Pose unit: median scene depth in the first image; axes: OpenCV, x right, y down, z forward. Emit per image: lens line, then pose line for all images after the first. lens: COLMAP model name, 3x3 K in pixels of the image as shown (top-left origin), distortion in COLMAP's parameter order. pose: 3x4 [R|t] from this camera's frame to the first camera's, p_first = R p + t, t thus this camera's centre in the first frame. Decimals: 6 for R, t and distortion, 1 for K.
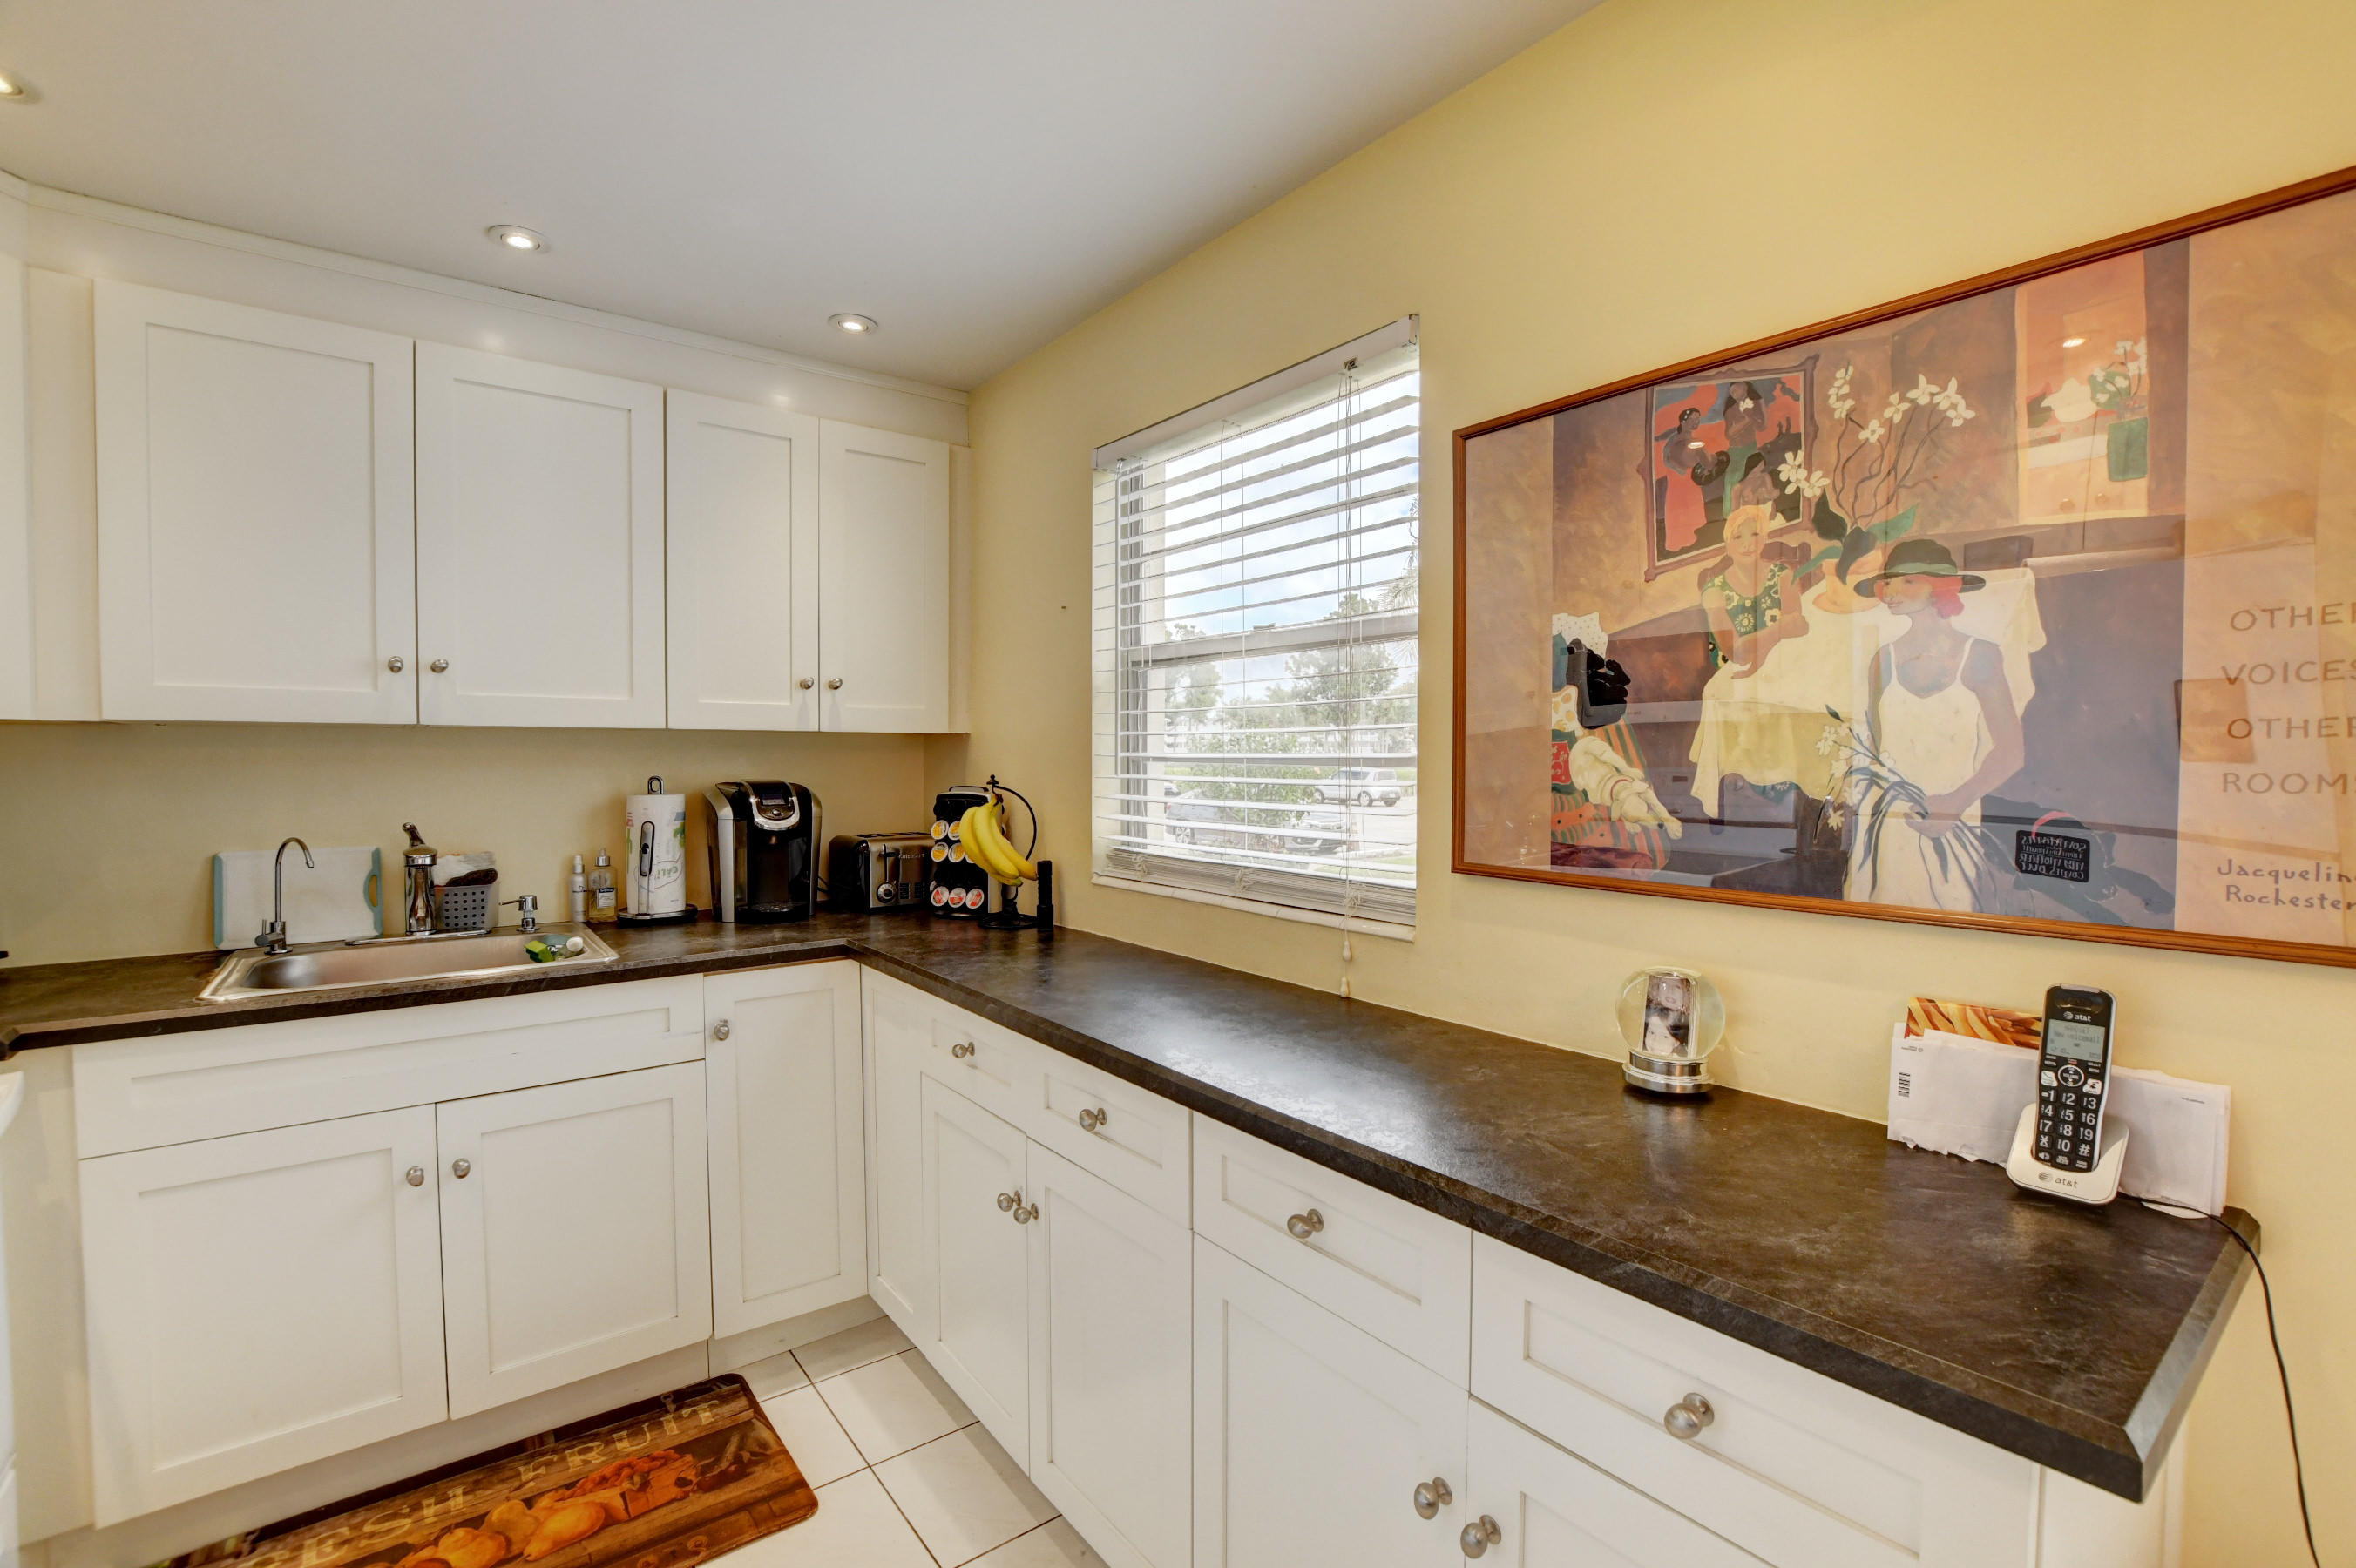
lens RADIAL K [[1038.5, 0, 1200.3], [0, 1038.5, 785.8], [0, 0, 1]] dist [-0.040469, 0.005851]
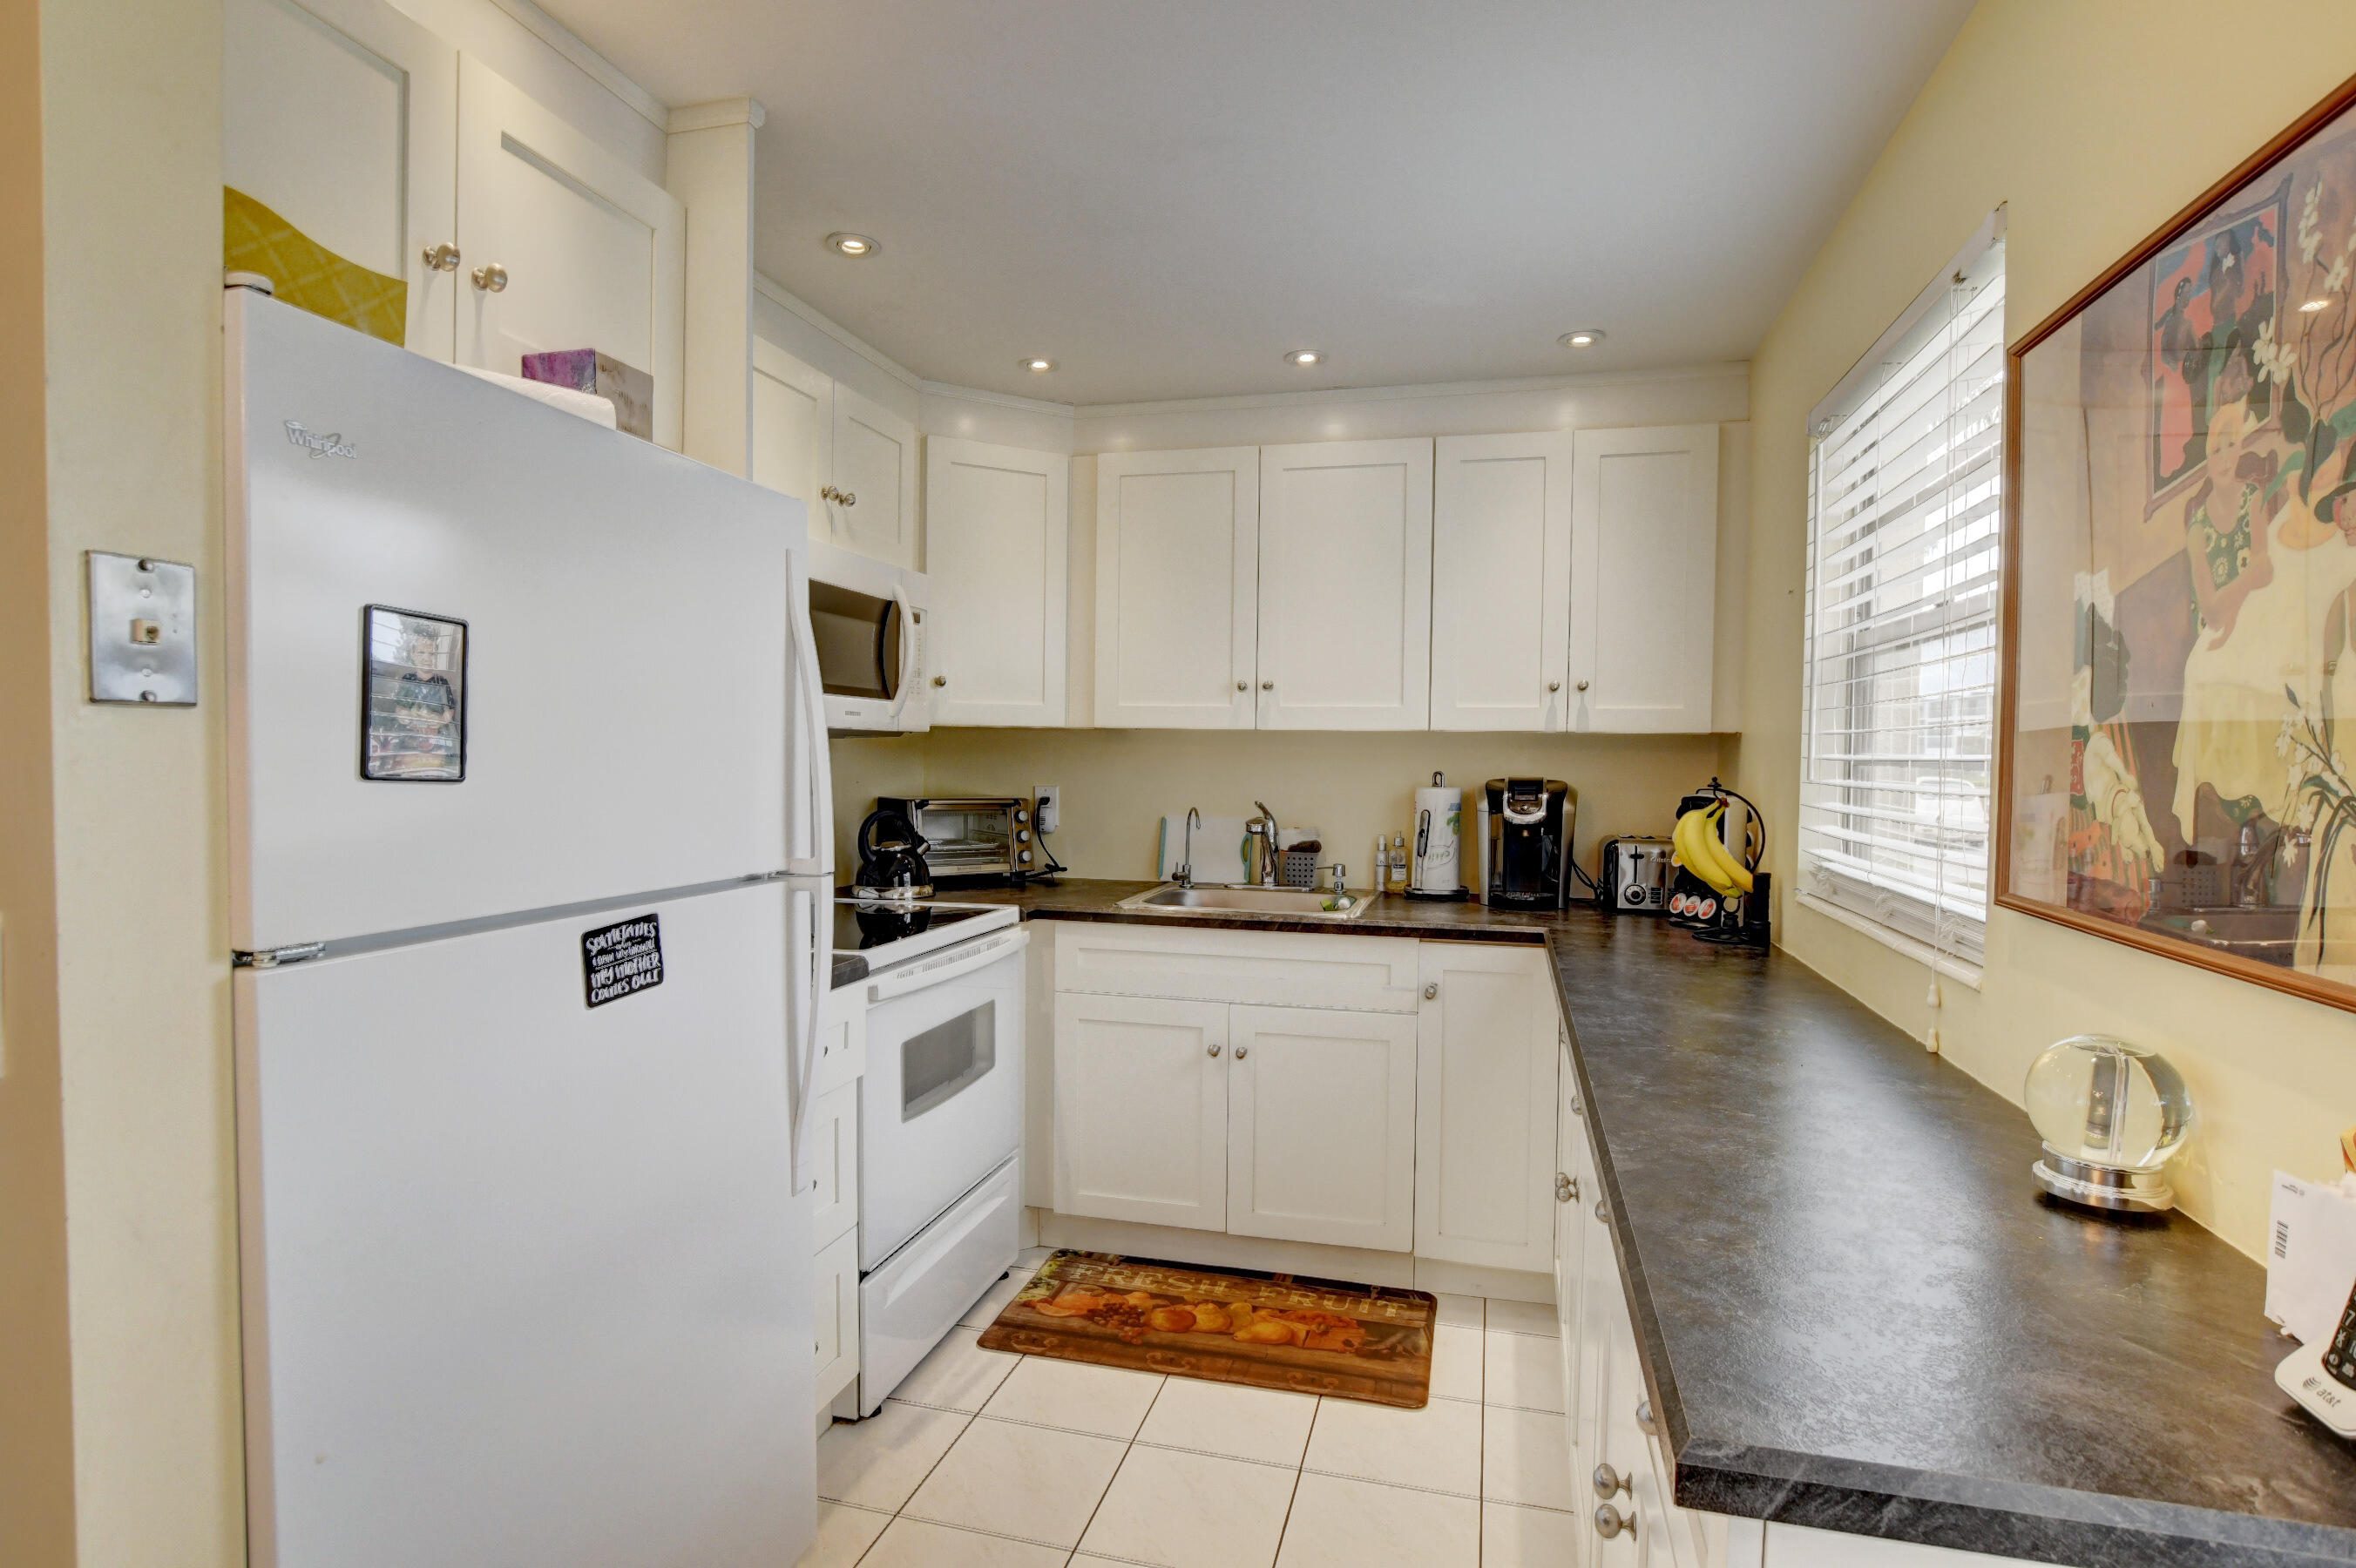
lens RADIAL K [[1181.1, 0, 1178.0], [0, 1181.1, 784.0], [0, 0, 1]] dist [-0.015386, -0.000824]
pose [[0.598671, 0.027050, -0.800538, 0.470515], [-0.033303, 0.999406, 0.008864, 0.003420], [0.800302, 0.021353, 0.599216, -0.035645]]
